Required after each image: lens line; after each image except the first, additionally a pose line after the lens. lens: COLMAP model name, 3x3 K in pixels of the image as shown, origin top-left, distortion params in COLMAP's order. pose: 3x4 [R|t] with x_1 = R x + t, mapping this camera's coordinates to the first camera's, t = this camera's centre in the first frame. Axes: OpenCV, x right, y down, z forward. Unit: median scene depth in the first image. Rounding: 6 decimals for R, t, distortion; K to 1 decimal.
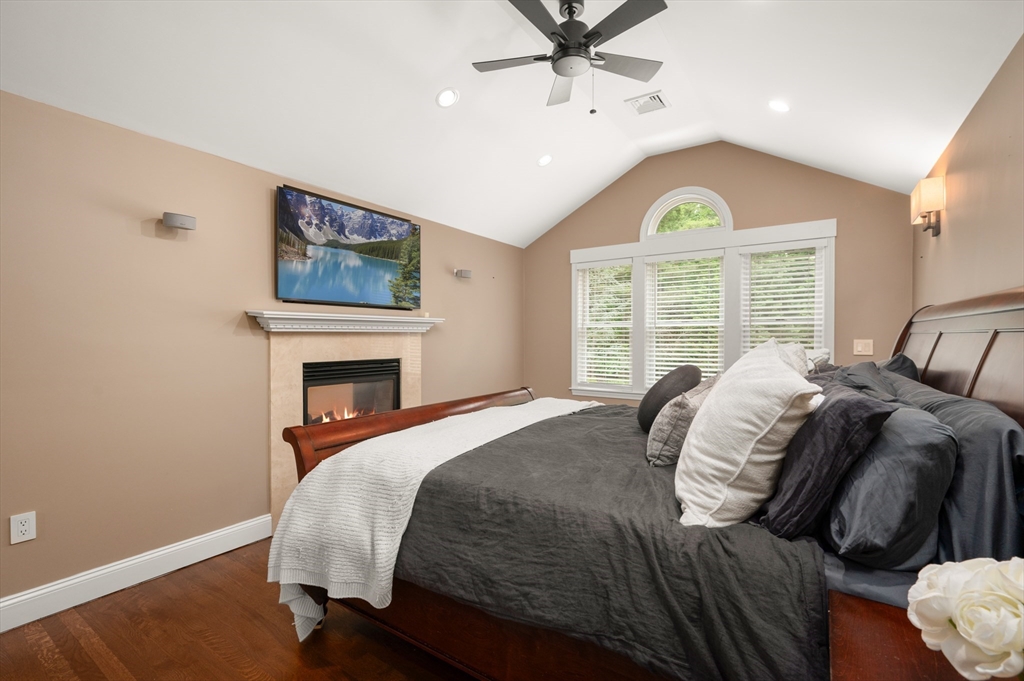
lens RADIAL K [[459.3, 0, 514.5], [0, 459.3, 342.3], [0, 0, 1]] dist [-0.005786, -0.000609]
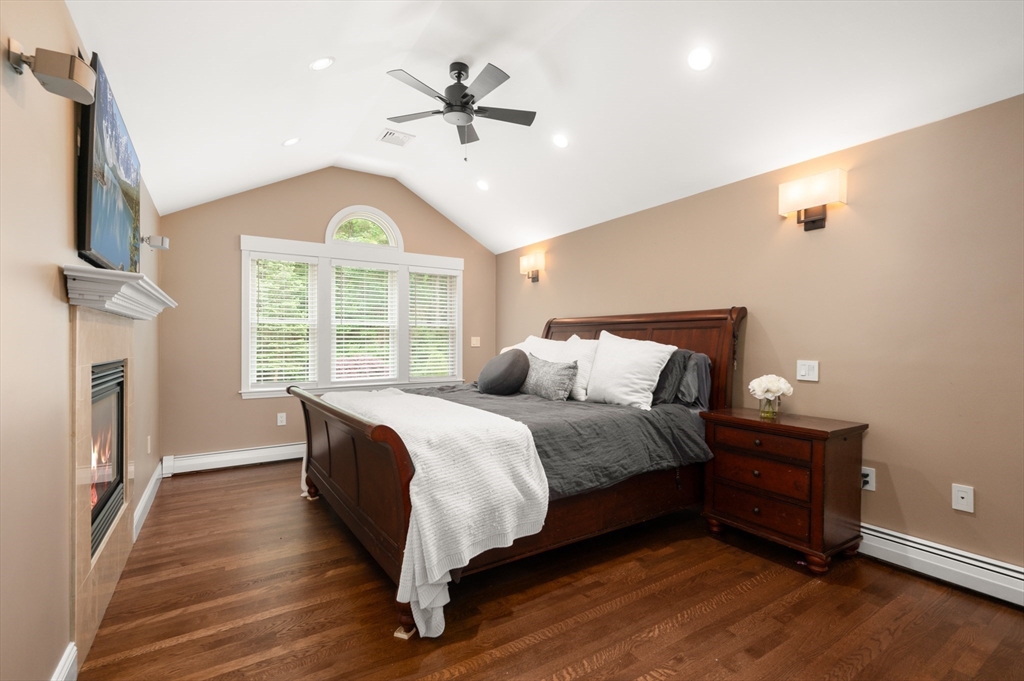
lens RADIAL K [[459.3, 0, 517.4], [0, 459.3, 341.0], [0, 0, 1]] dist [-0.005786, -0.000609]
pose [[0.387119, 0.003768, 0.922022, -0.785161], [0.009596, 0.999921, -0.008115, 0.025953], [-0.921980, 0.011989, 0.387052, 0.282955]]
